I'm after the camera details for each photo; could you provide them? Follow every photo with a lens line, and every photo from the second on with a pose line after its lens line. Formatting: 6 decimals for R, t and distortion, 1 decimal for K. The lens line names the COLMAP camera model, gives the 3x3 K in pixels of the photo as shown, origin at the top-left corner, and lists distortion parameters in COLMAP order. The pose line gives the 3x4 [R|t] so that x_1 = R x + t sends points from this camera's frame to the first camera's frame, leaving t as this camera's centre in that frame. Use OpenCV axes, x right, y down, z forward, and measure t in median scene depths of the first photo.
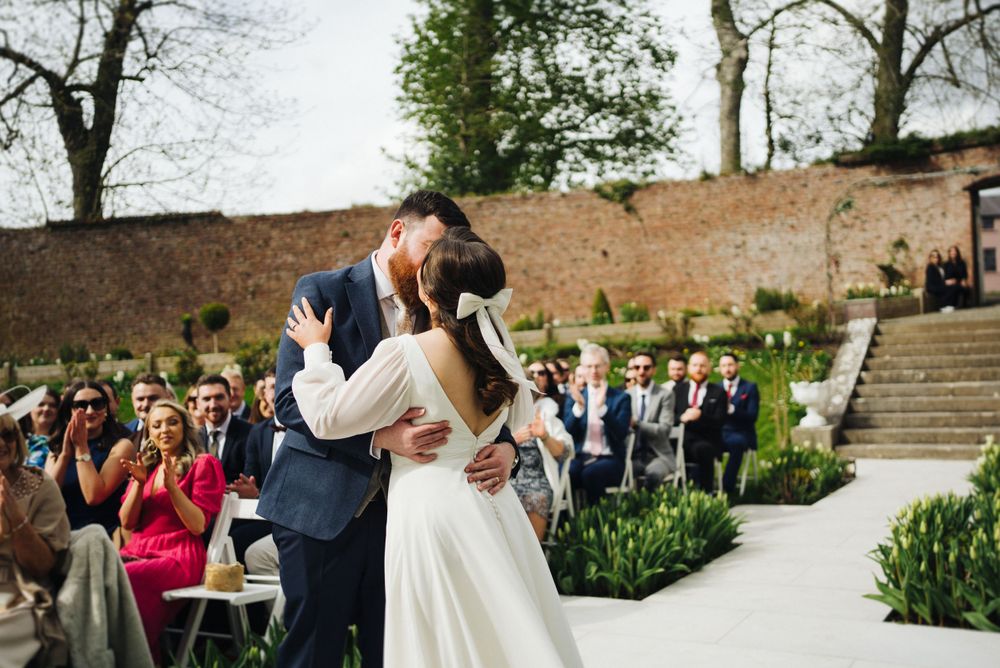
lens RADIAL K [[1029.7, 0, 509.3], [0, 1029.7, 341.1], [0, 0, 1]] dist [0.023659, 0.000000]
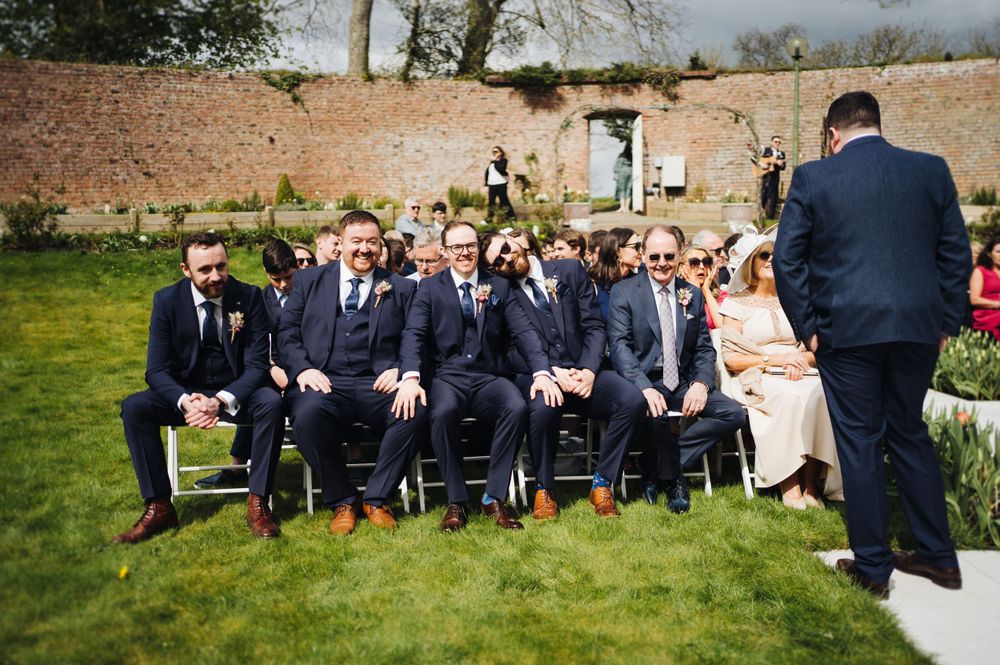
lens RADIAL K [[1029.7, 0, 512.6], [0, 1029.7, 345.9], [0, 0, 1]] dist [0.023659, 0.000000]
pose [[0.849444, -0.006515, 0.527639, -0.249204], [-0.046466, 0.995116, 0.087092, 0.018050], [-0.525629, -0.098497, 0.844992, -0.013944]]
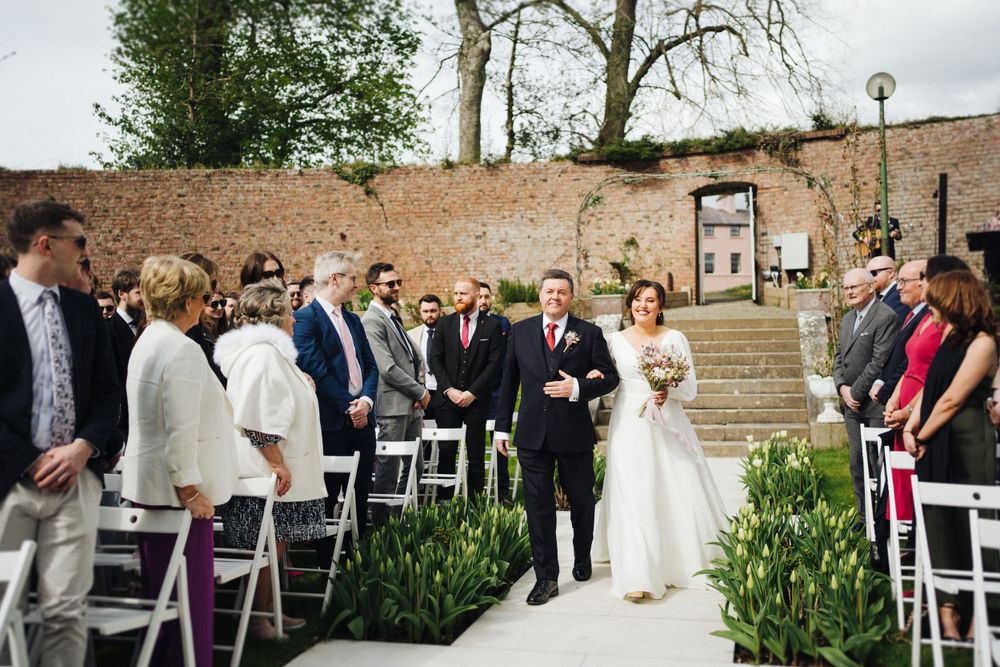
lens RADIAL K [[1029.7, 0, 506.3], [0, 1029.7, 333.2], [0, 0, 1]] dist [0.023659, 0.000000]
pose [[0.965046, 0.028242, 0.260555, -0.008708], [-0.029350, 0.999569, 0.000363, -0.000136], [-0.260433, -0.007997, 0.965459, 0.031640]]
